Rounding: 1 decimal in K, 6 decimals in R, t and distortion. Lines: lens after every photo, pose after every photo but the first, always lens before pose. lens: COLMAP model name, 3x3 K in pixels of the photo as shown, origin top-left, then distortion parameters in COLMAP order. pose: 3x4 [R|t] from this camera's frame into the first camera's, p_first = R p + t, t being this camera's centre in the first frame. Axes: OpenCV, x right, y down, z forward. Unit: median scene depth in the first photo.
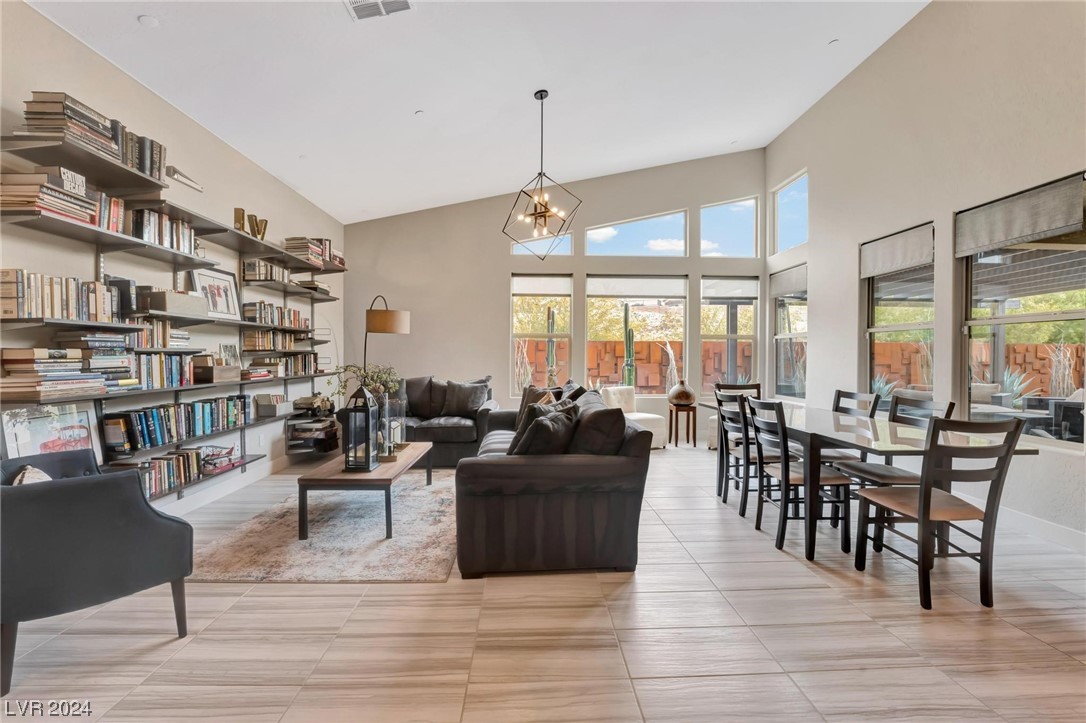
lens RADIAL K [[447.0, 0, 549.6], [0, 447.0, 360.5], [0, 0, 1]] dist [-0.023785, -0.000039]
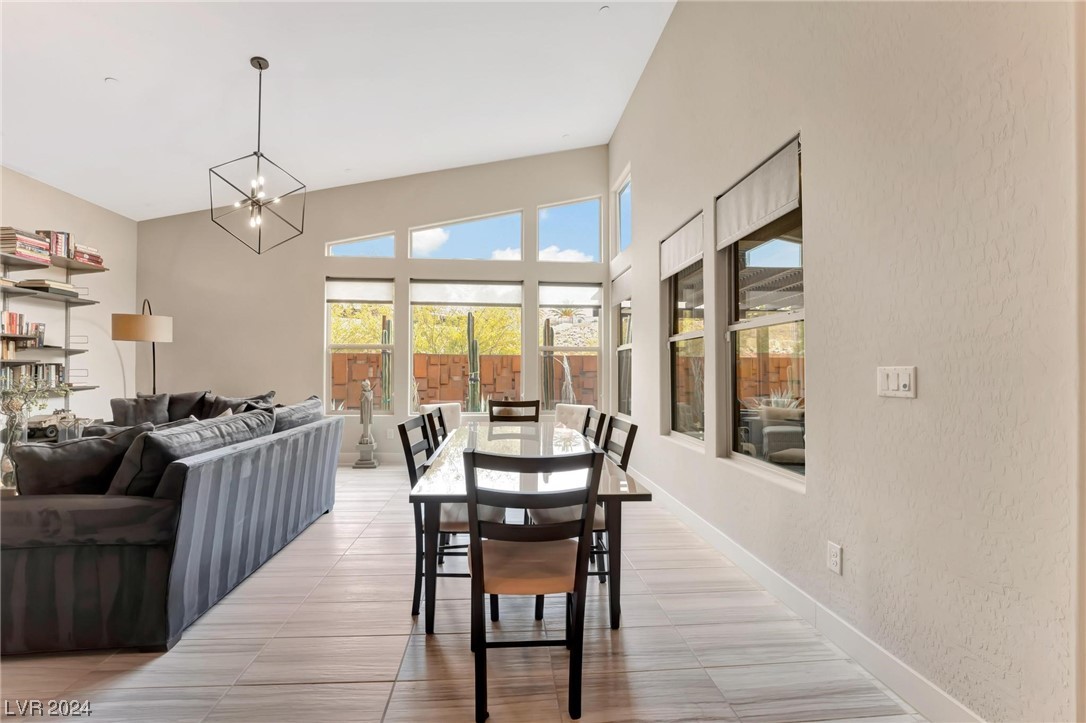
lens RADIAL K [[447.0, 0, 533.5], [0, 447.0, 367.0], [0, 0, 1]] dist [-0.023785, -0.000039]
pose [[0.999029, 0.003021, 0.043942, 0.489466], [-0.002033, 0.999744, -0.022514, 0.008819], [-0.043999, 0.022403, 0.998780, 0.149530]]
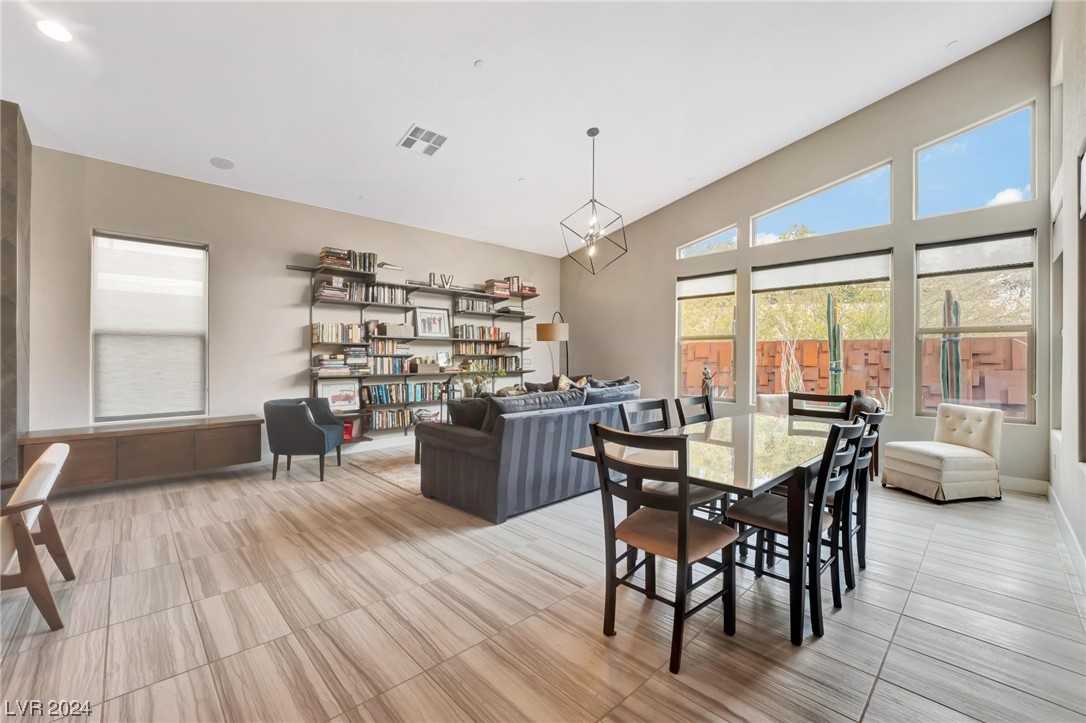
lens RADIAL K [[447.0, 0, 540.0], [0, 447.0, 356.1], [0, 0, 1]] dist [-0.023785, -0.000039]
pose [[0.663447, -0.006487, -0.748195, 0.788773], [-0.007986, 0.999844, -0.015749, 0.004576], [0.748181, 0.016424, 0.663292, 0.148599]]
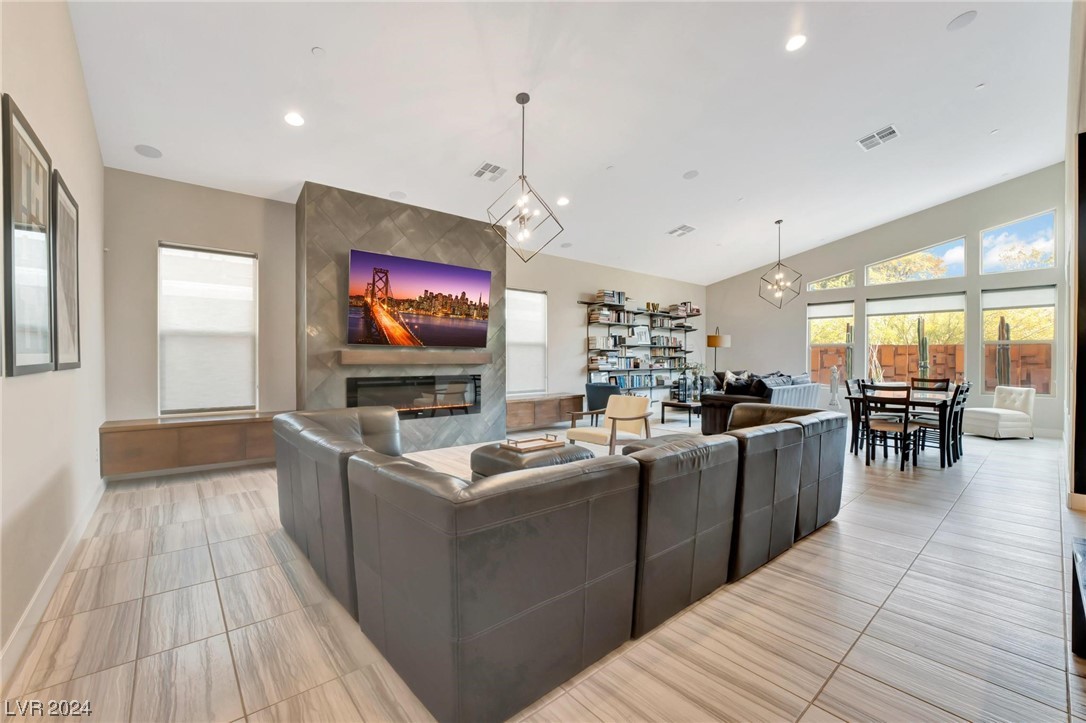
lens RADIAL K [[447.0, 0, 548.0], [0, 447.0, 356.7], [0, 0, 1]] dist [-0.023785, -0.000039]
pose [[0.621050, -0.003439, -0.783764, 0.896096], [-0.011380, 0.999845, -0.013405, 0.017742], [0.783688, 0.017244, 0.620915, -0.988838]]
